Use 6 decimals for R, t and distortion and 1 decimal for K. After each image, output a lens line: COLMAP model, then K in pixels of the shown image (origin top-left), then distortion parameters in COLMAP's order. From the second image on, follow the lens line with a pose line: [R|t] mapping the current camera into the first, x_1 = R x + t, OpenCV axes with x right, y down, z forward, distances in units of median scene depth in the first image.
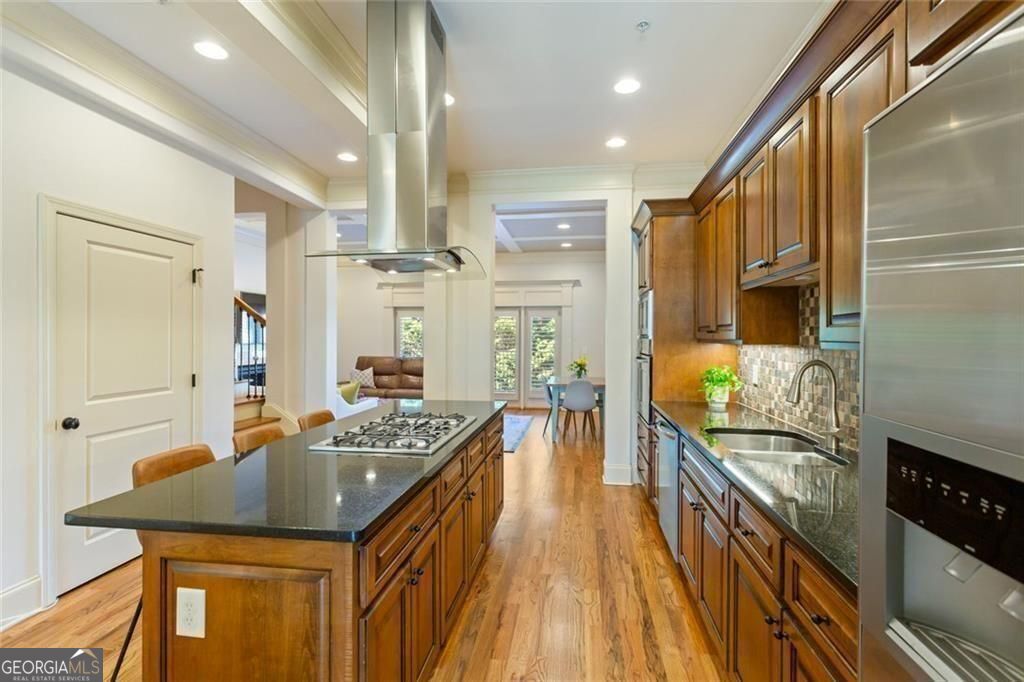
lens RADIAL K [[489.2, 0, 509.5], [0, 489.2, 335.5], [0, 0, 1]] dist [0.006037, 0.000293]
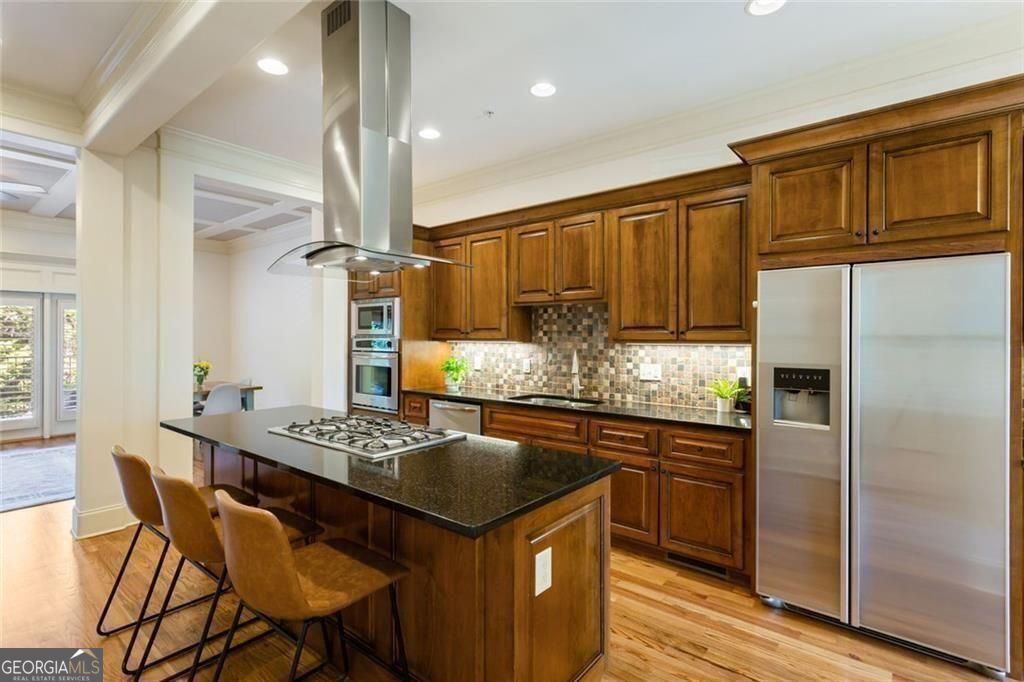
lens RADIAL K [[489.2, 0, 509.5], [0, 489.2, 335.5], [0, 0, 1]] dist [0.006037, 0.000293]
pose [[0.512918, 0.002485, 0.858434, -0.754489], [-0.003853, 0.999992, -0.000593, -0.000252], [-0.858429, -0.003004, 0.512924, 0.207989]]
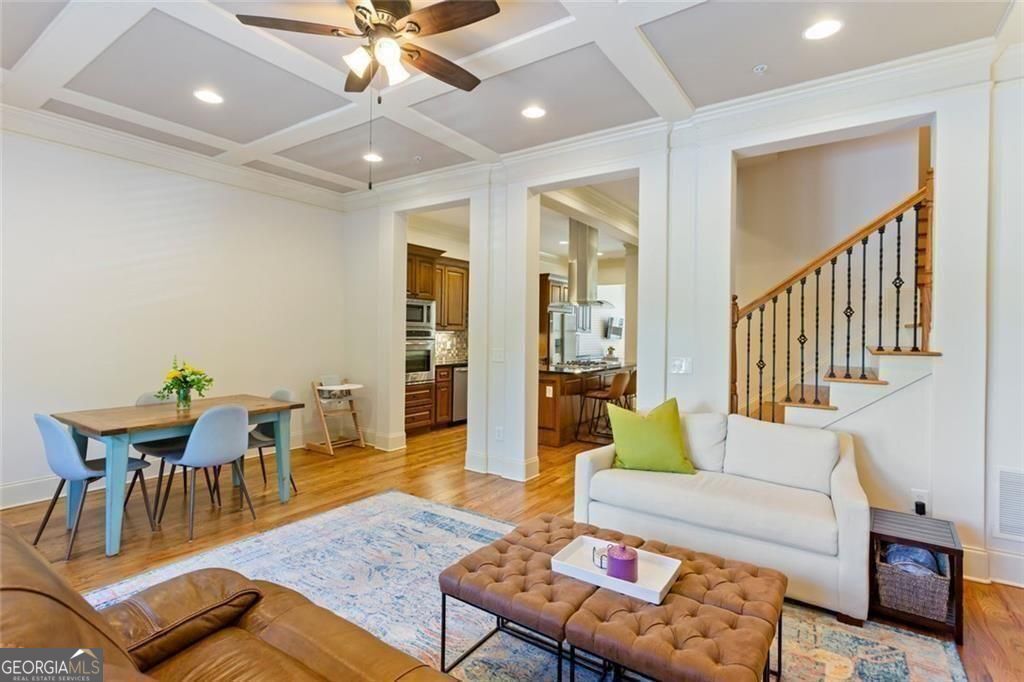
lens RADIAL K [[496.8, 0, 508.3], [0, 496.8, 337.2], [0, 0, 1]] dist [0.000115, 0.000023]
pose [[-0.894399, -0.018827, 0.446873, -0.914169], [-0.016654, 0.999823, 0.008790, 0.018267], [-0.446959, 0.000420, -0.894554, 3.107453]]
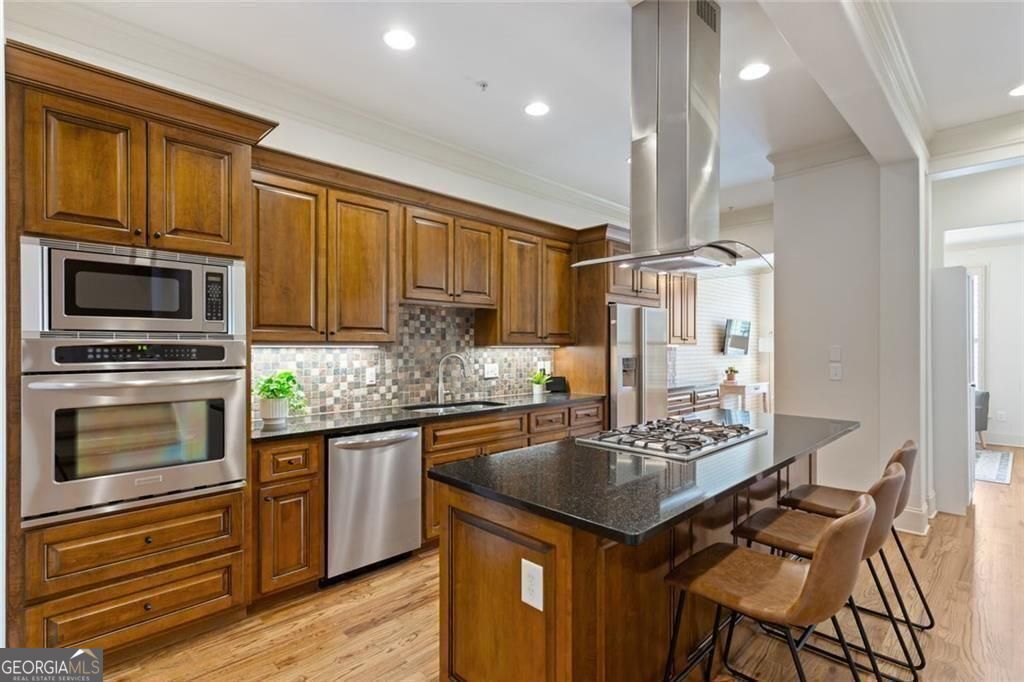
lens RADIAL K [[490.2, 0, 515.2], [0, 490.2, 345.3], [0, 0, 1]] dist [0.002339, 0.000352]
pose [[-0.797567, -0.004182, 0.603216, -0.451584], [-0.005526, 0.999985, -0.000373, 0.014580], [-0.603206, -0.003631, -0.797578, 1.641863]]
